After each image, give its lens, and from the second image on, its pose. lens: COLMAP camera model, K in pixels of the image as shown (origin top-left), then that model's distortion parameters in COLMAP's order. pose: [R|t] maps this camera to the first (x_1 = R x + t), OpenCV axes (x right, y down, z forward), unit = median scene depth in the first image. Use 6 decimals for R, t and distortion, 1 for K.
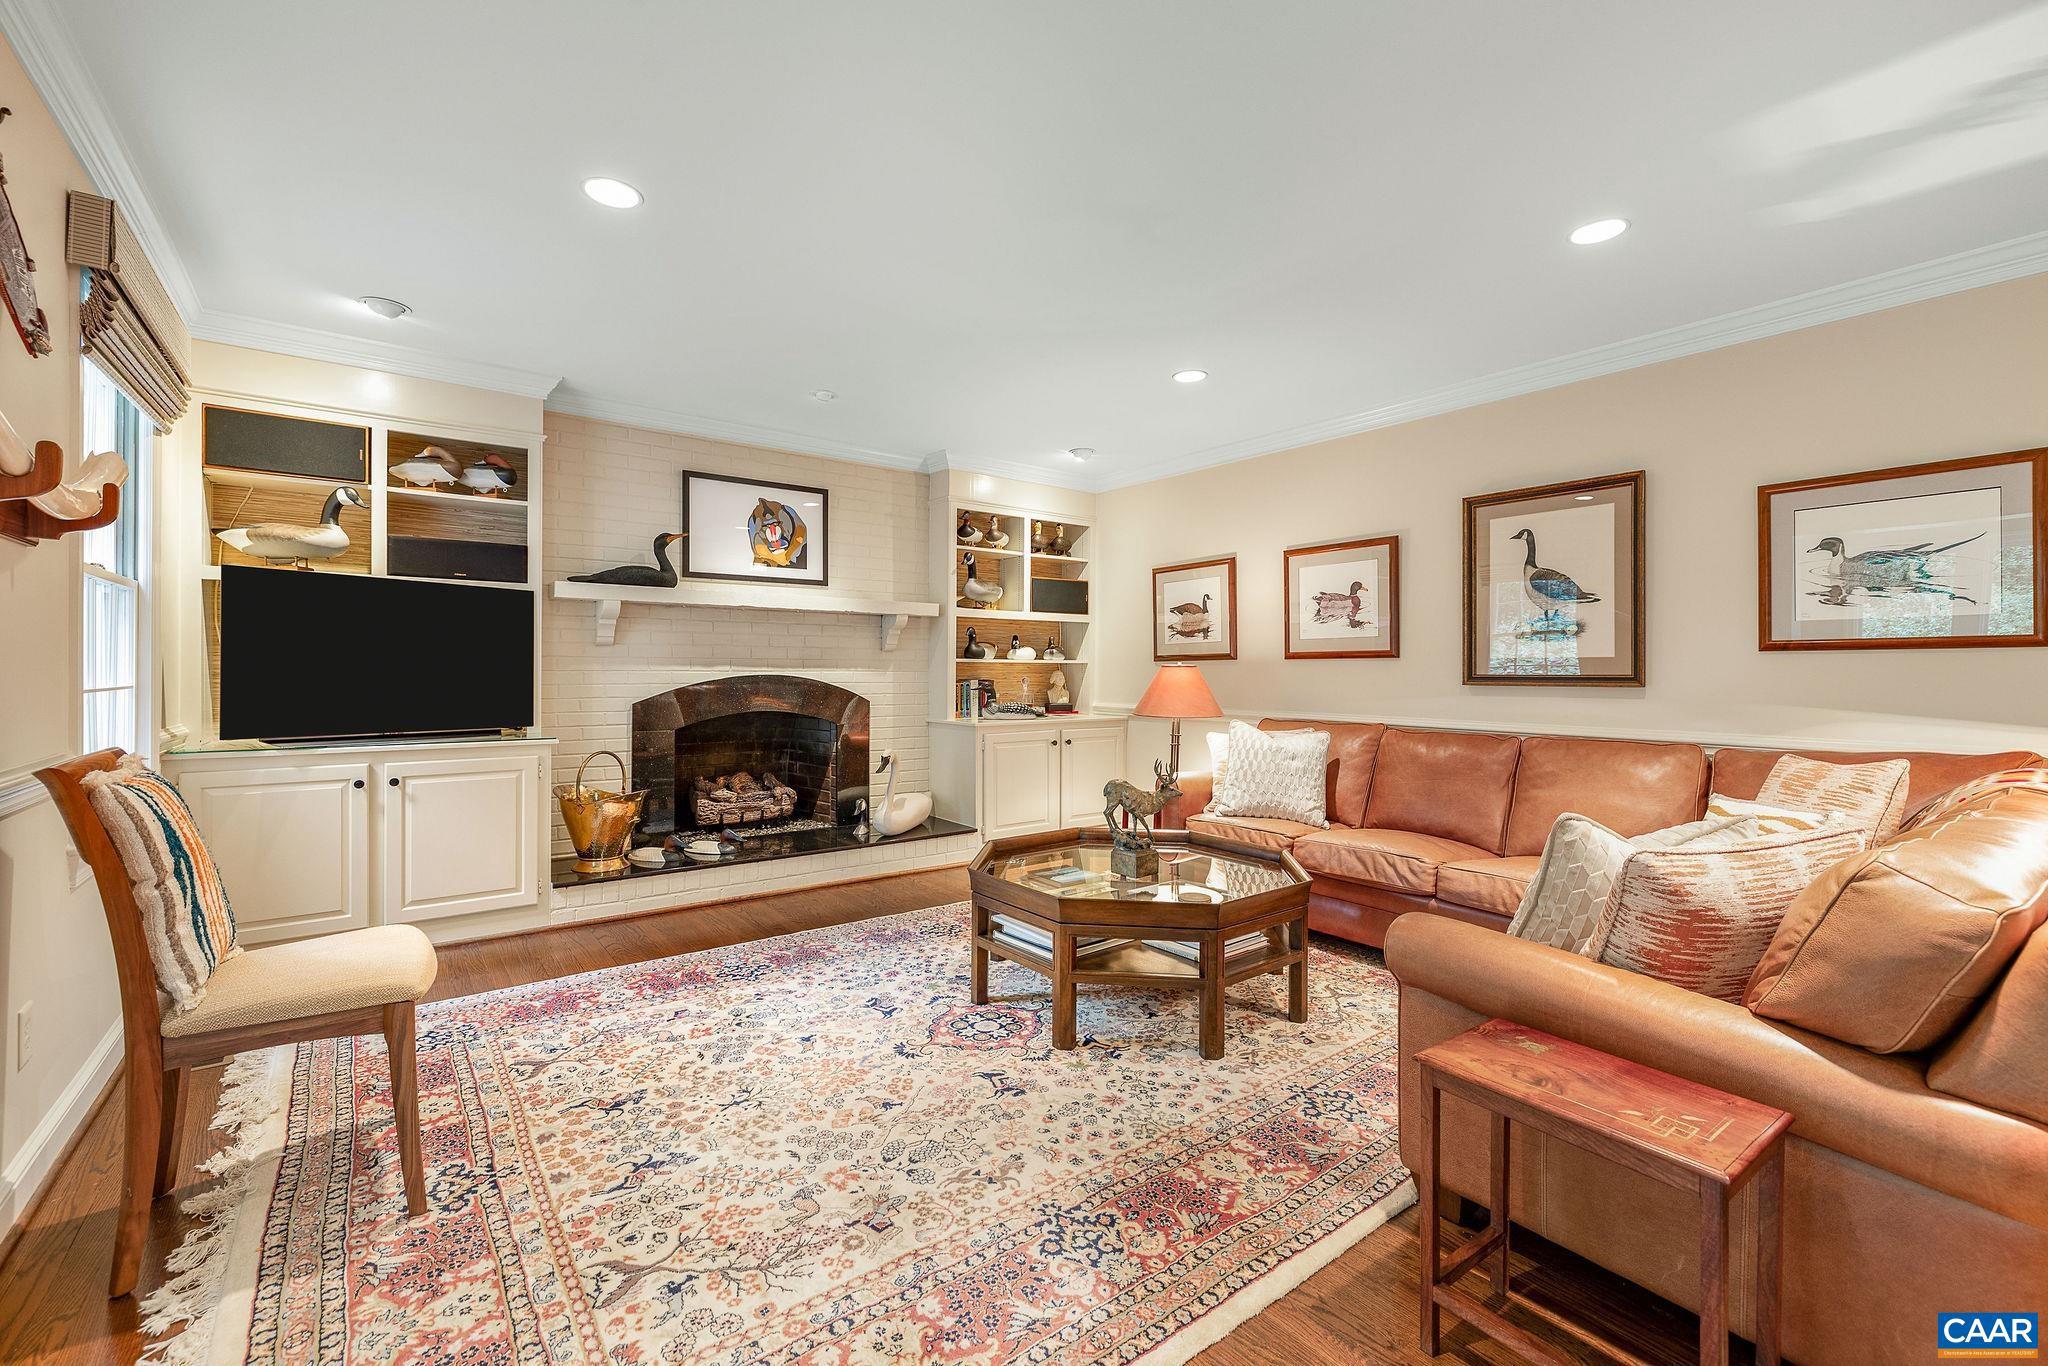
lens RADIAL K [[862.7, 0, 1027.1], [0, 862.7, 666.6], [0, 0, 1]] dist [0.000660, -0.000097]
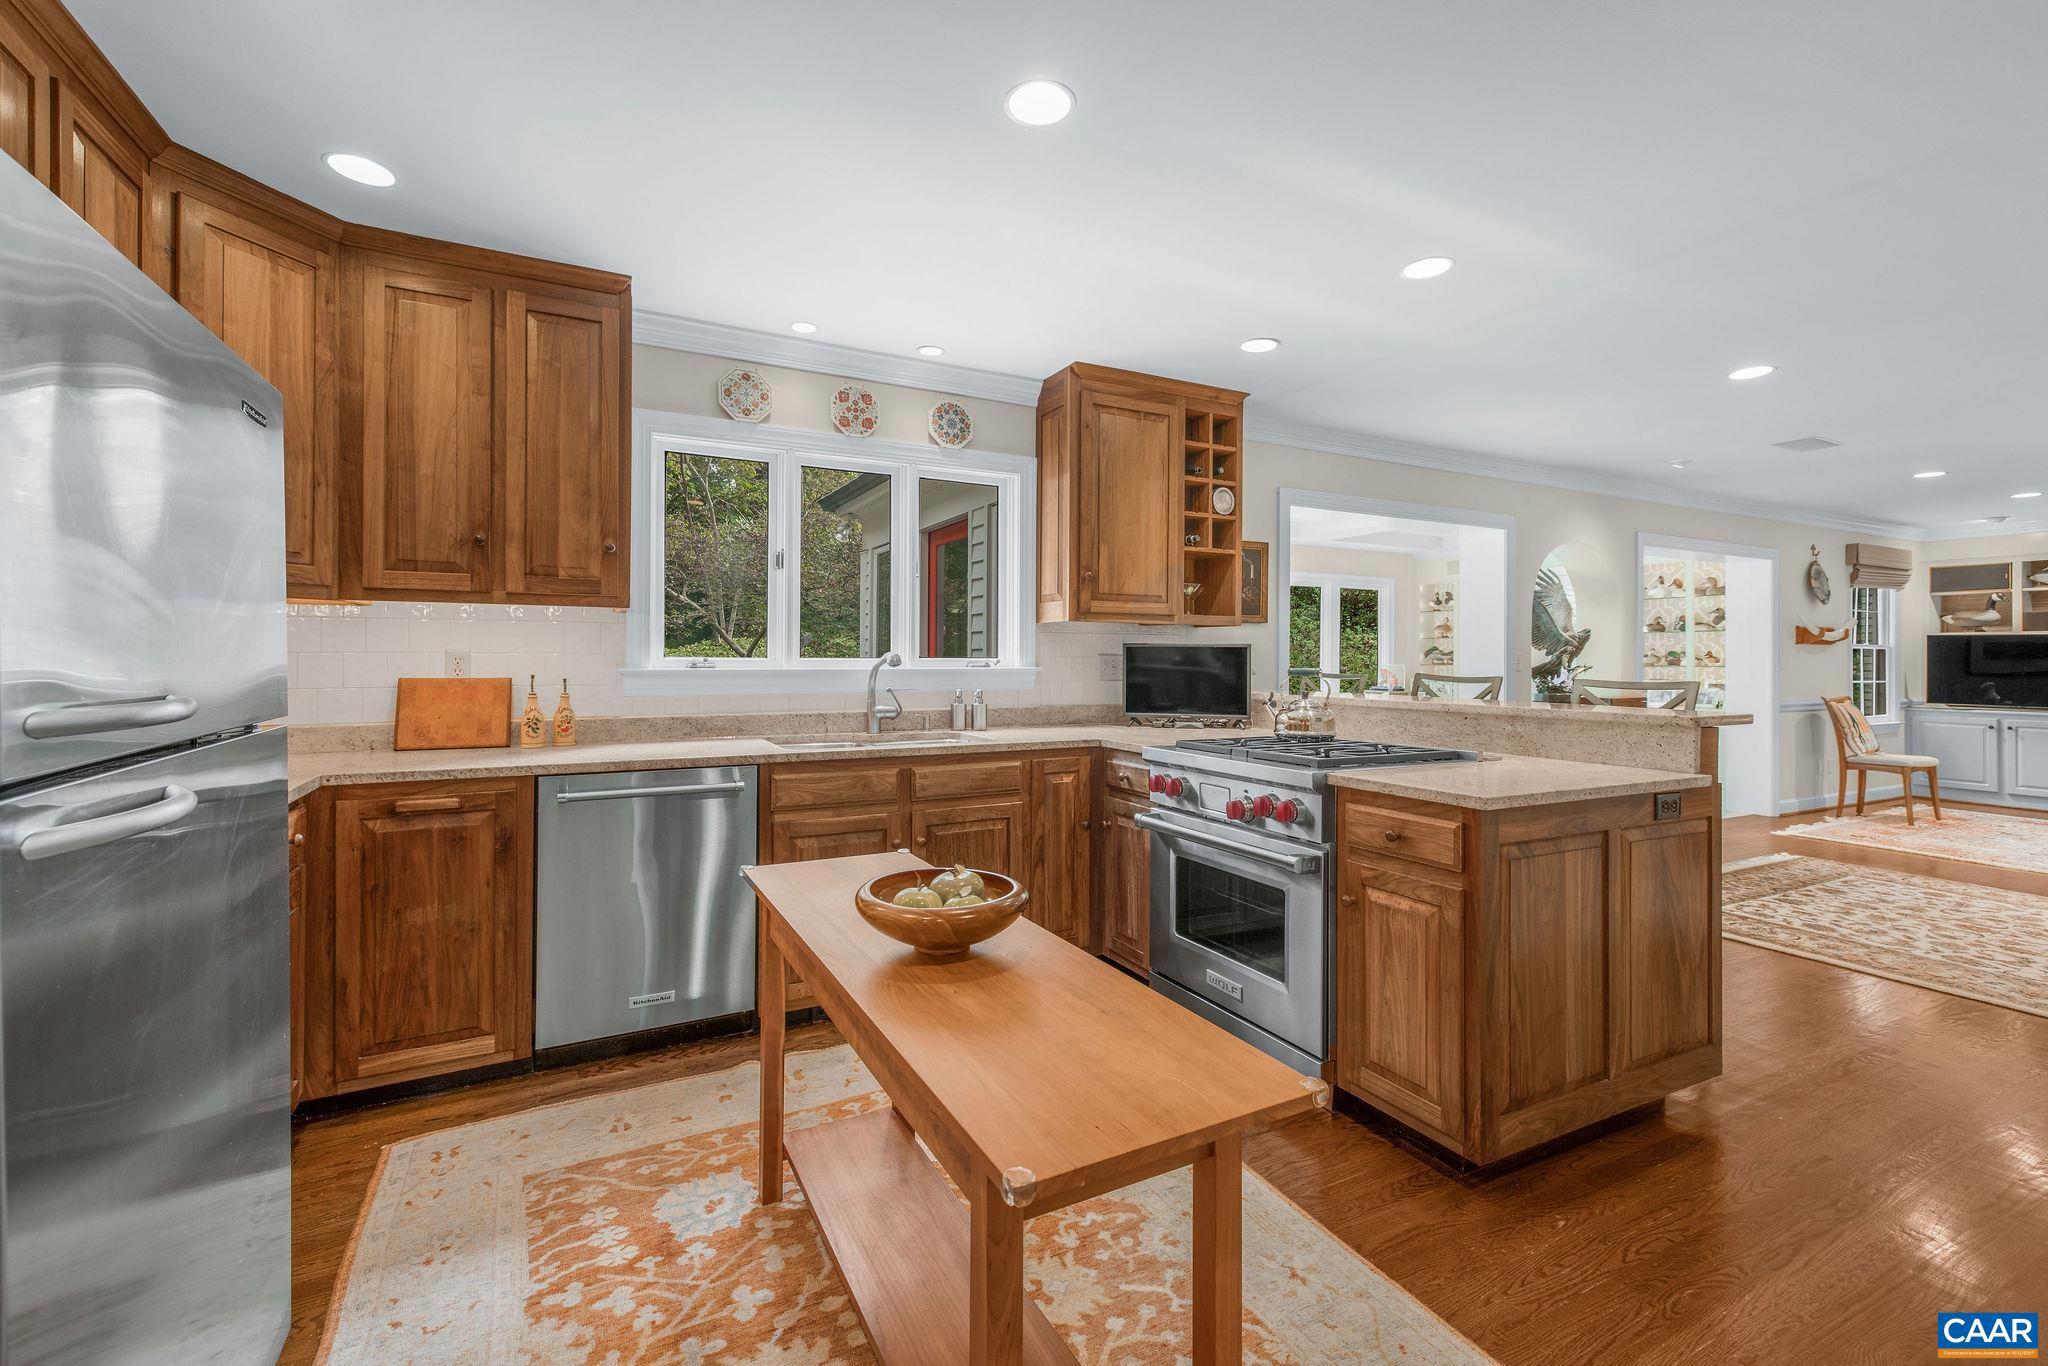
lens RADIAL K [[856.0, 0, 1017.1], [0, 856.0, 648.1], [0, 0, 1]] dist [0.010442, -0.000035]
pose [[-0.176348, -0.018734, -0.984150, 1.494242], [-0.003556, 0.999824, -0.018395, -0.016211], [0.984322, 0.000255, -0.176383, -0.869227]]
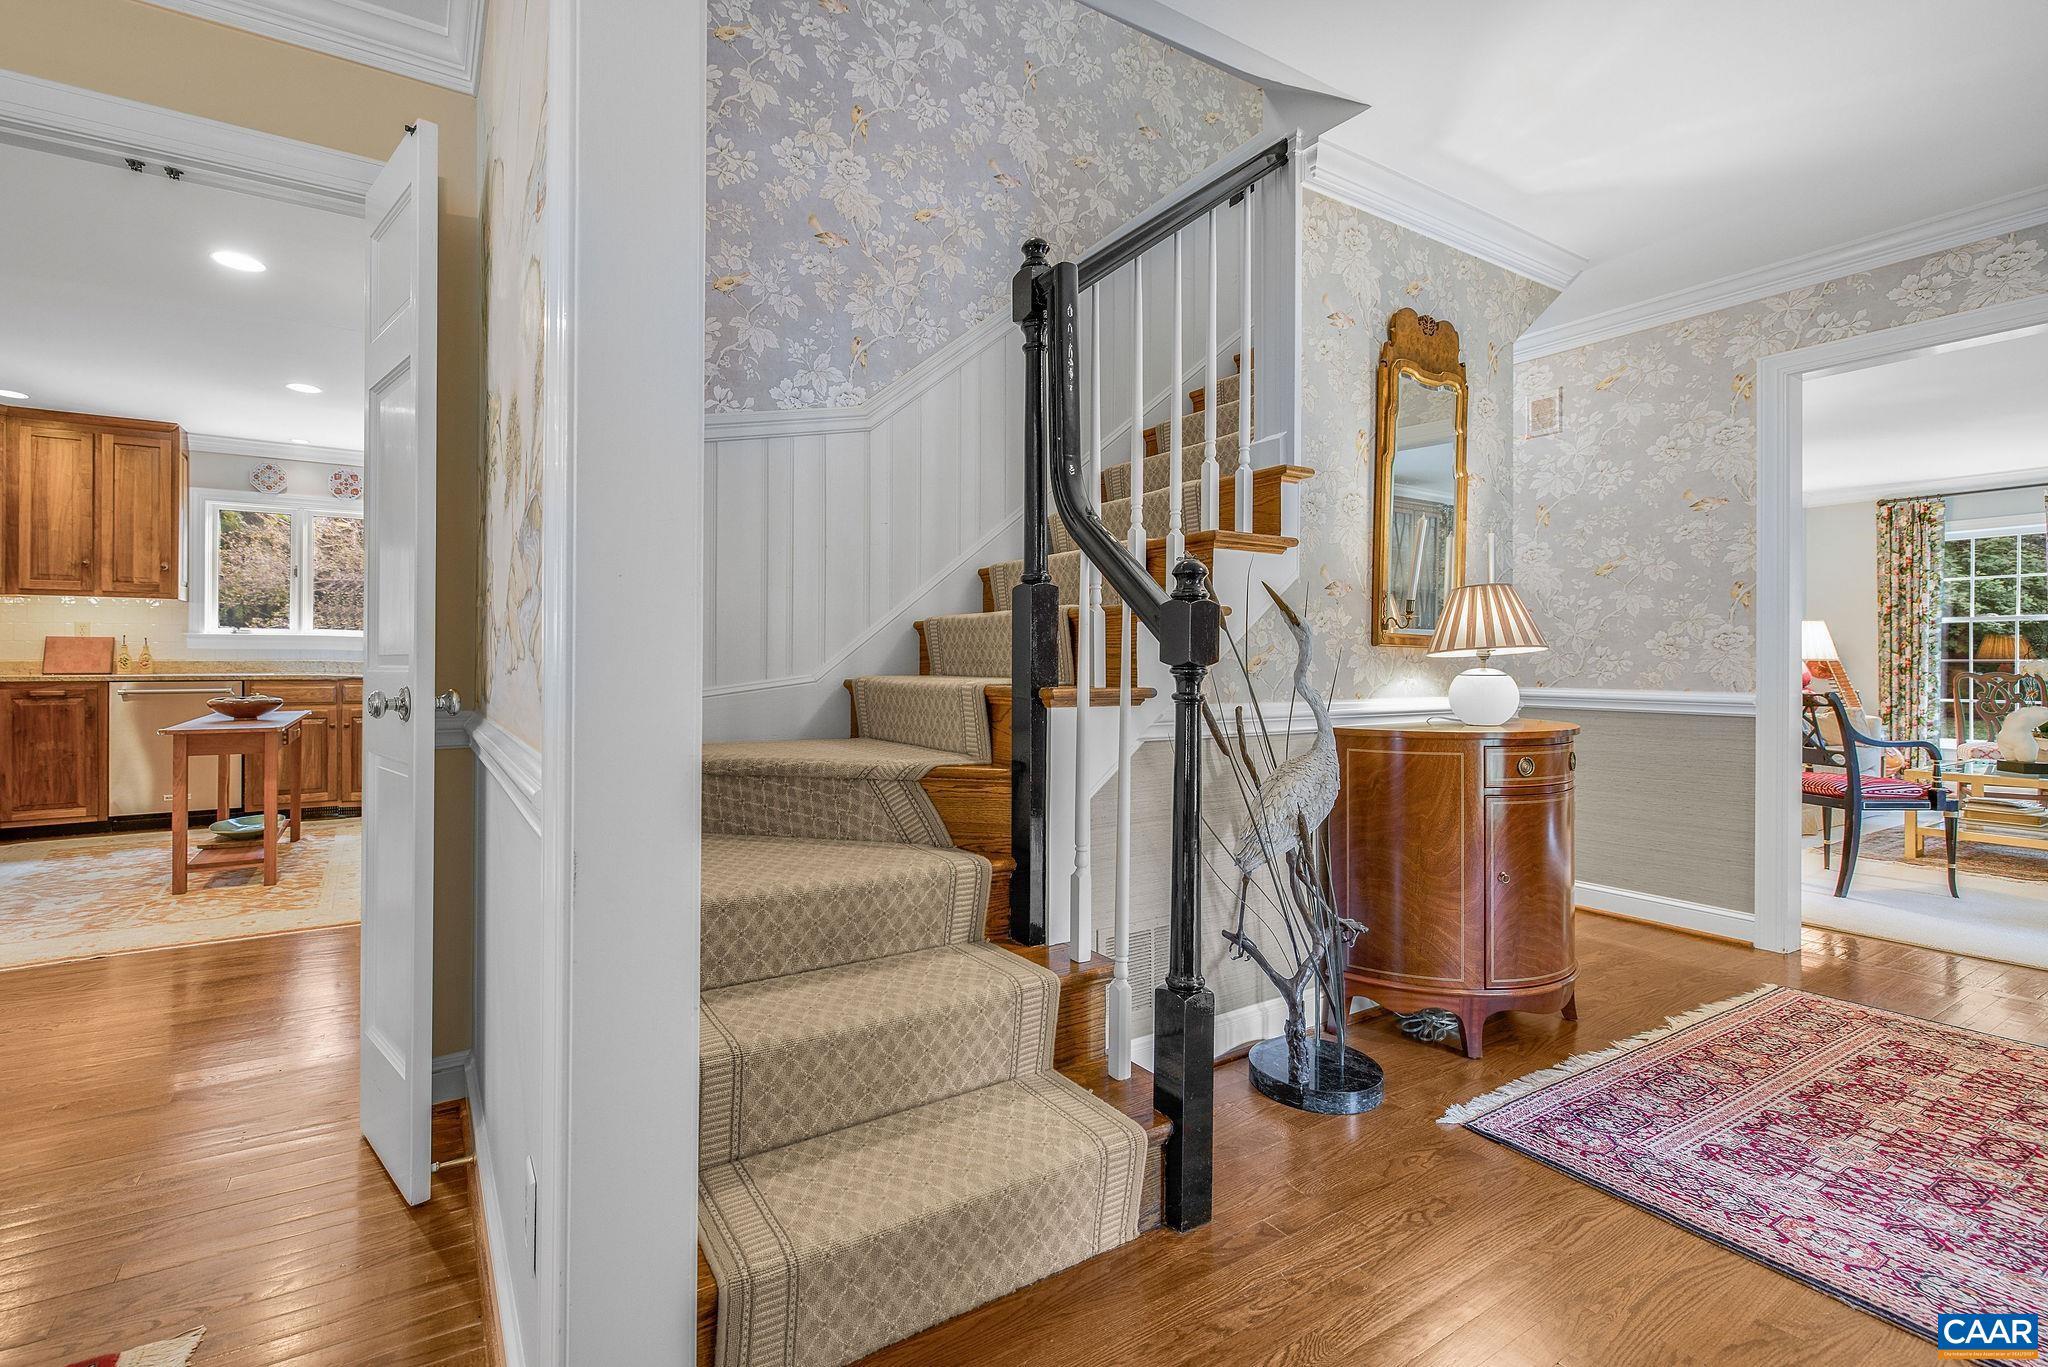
lens RADIAL K [[912.1, 0, 964.2], [0, 912.1, 651.2], [0, 0, 1]] dist [0.002109, -0.001369]
pose [[-0.103765, -0.016716, -0.994461, 2.122247], [-0.001047, 0.999860, -0.016697, 0.040933], [0.994601, -0.000691, -0.103768, 0.035809]]
